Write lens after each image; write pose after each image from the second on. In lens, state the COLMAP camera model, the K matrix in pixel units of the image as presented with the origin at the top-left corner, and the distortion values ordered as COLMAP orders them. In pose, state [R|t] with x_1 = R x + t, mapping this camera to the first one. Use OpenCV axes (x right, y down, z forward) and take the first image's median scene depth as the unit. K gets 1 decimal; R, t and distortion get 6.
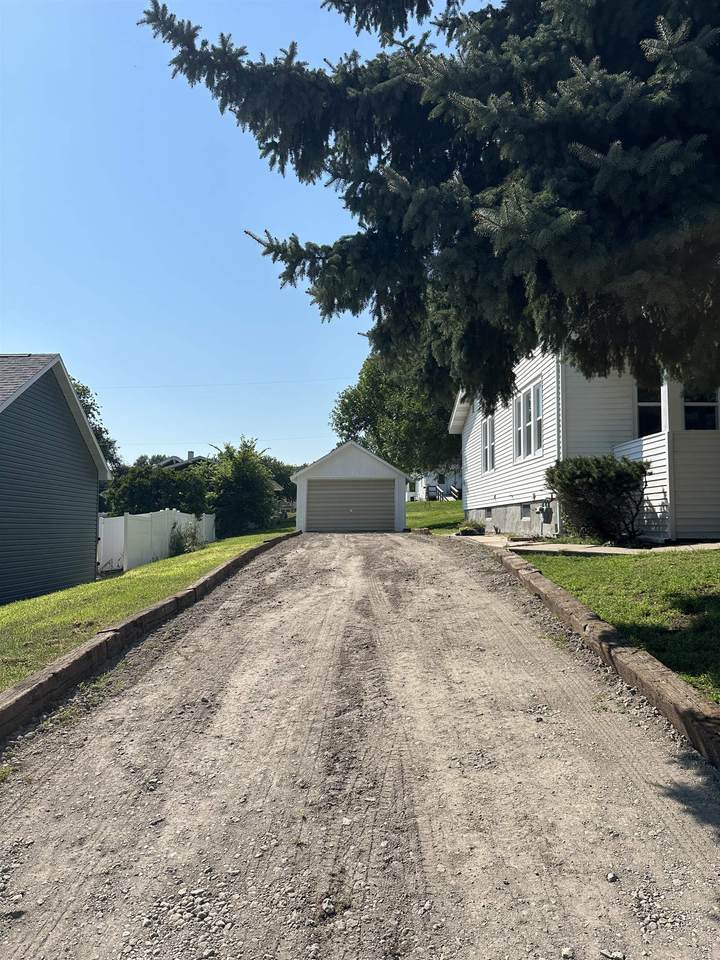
lens RADIAL K [[663.0, 0, 358.5], [0, 663.0, 481.2], [0, 0, 1]] dist [0.001840, -0.001858]
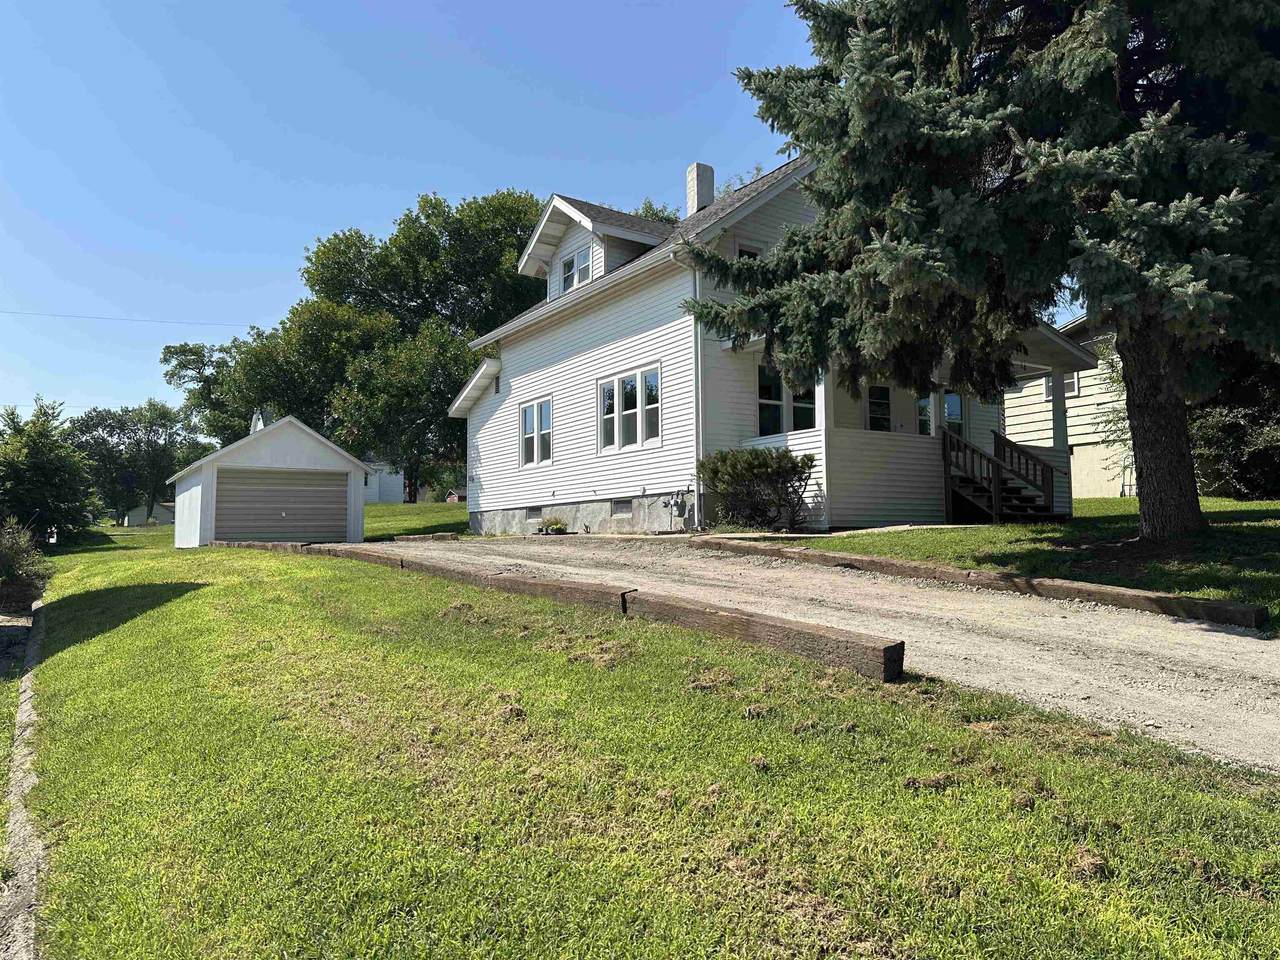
lens RADIAL K [[884.0, 0, 639.8], [0, 884.0, 478.8], [0, 0, 1]] dist [0.001840, -0.001858]
pose [[0.823899, 0.034460, 0.565688, -0.436635], [-0.024807, 0.999386, -0.024749, 0.037541], [-0.566194, 0.006357, 0.824248, -0.011934]]
